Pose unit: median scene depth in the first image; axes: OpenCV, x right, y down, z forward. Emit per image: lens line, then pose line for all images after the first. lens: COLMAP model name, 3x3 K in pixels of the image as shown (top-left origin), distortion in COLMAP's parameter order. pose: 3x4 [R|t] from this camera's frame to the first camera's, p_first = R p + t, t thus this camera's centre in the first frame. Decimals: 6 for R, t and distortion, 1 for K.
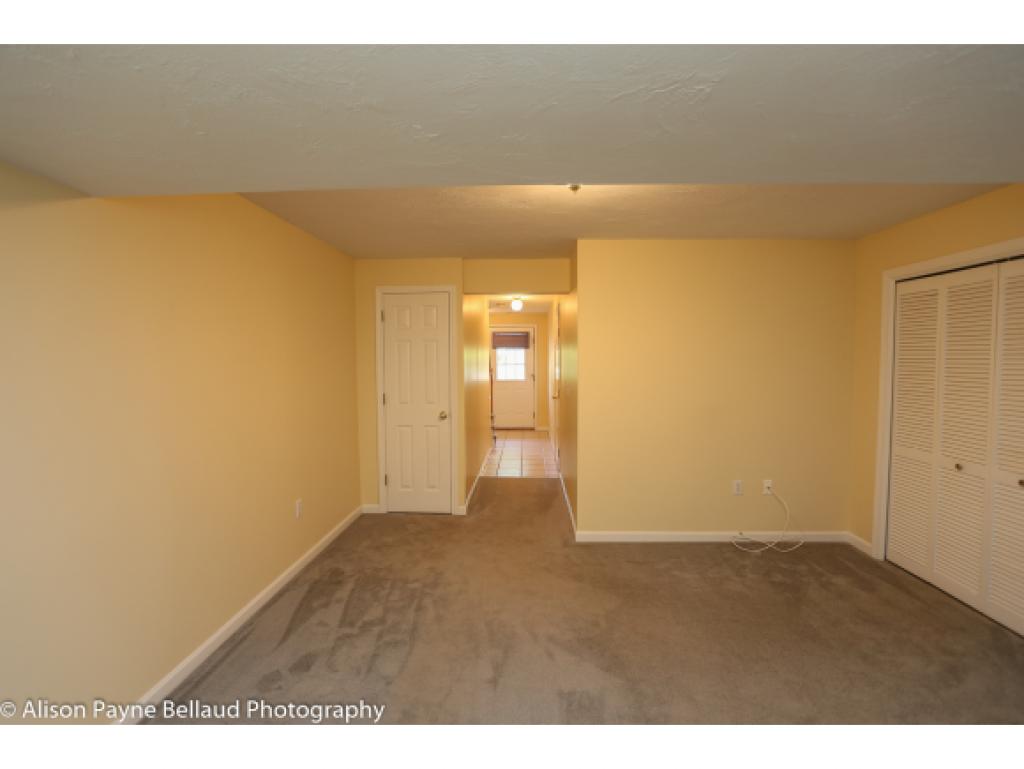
lens RADIAL K [[504.5, 0, 512.0], [0, 504.5, 384.5], [0, 0, 1]] dist [-0.069308, 0.031982]
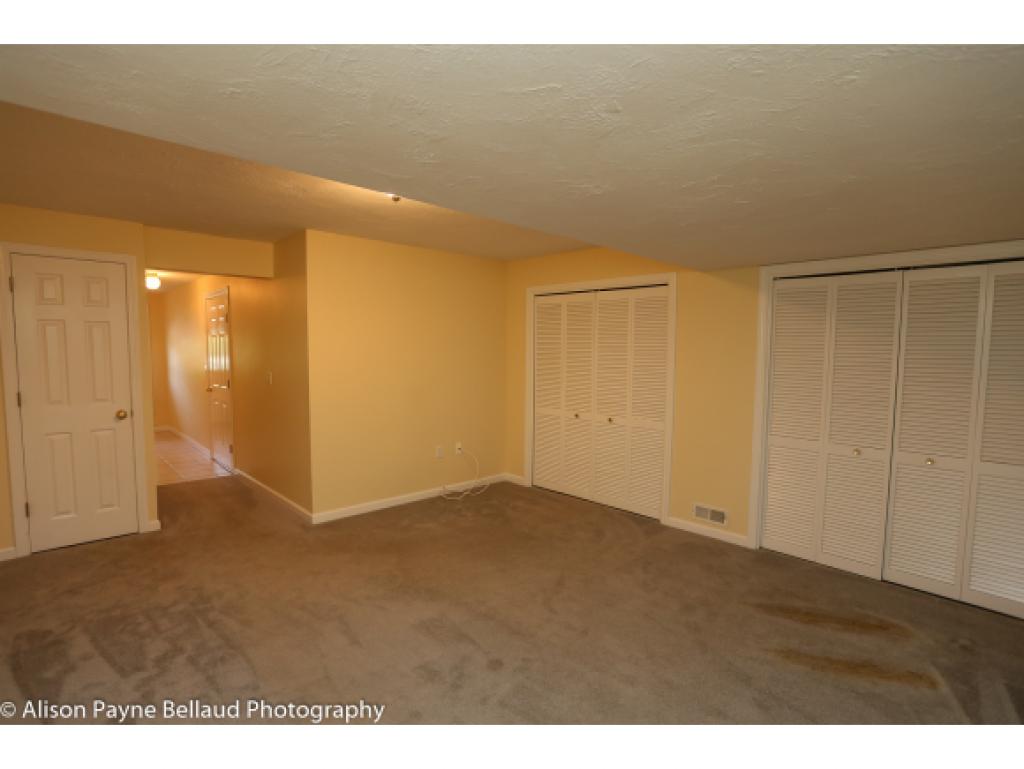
lens RADIAL K [[504.5, 0, 512.0], [0, 504.5, 384.5], [0, 0, 1]] dist [-0.069308, 0.031982]
pose [[0.693146, -0.041745, 0.719588, -0.346524], [0.026806, 0.999124, 0.032141, 0.005289], [-0.720299, -0.002989, 0.693657, 0.000530]]
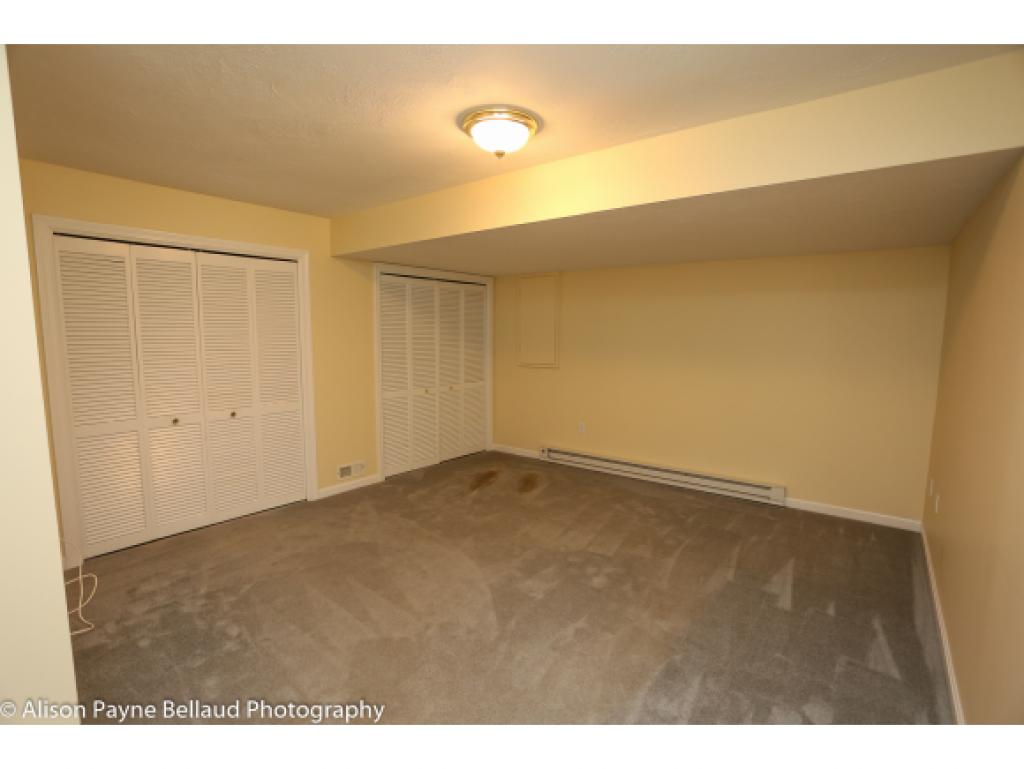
lens RADIAL K [[504.5, 0, 512.0], [0, 504.5, 384.5], [0, 0, 1]] dist [-0.069308, 0.031982]
pose [[-0.810474, -0.077353, 0.580645, -0.326265], [0.016937, 0.987734, 0.155225, -0.069815], [-0.585530, 0.135640, -0.799222, 1.195122]]
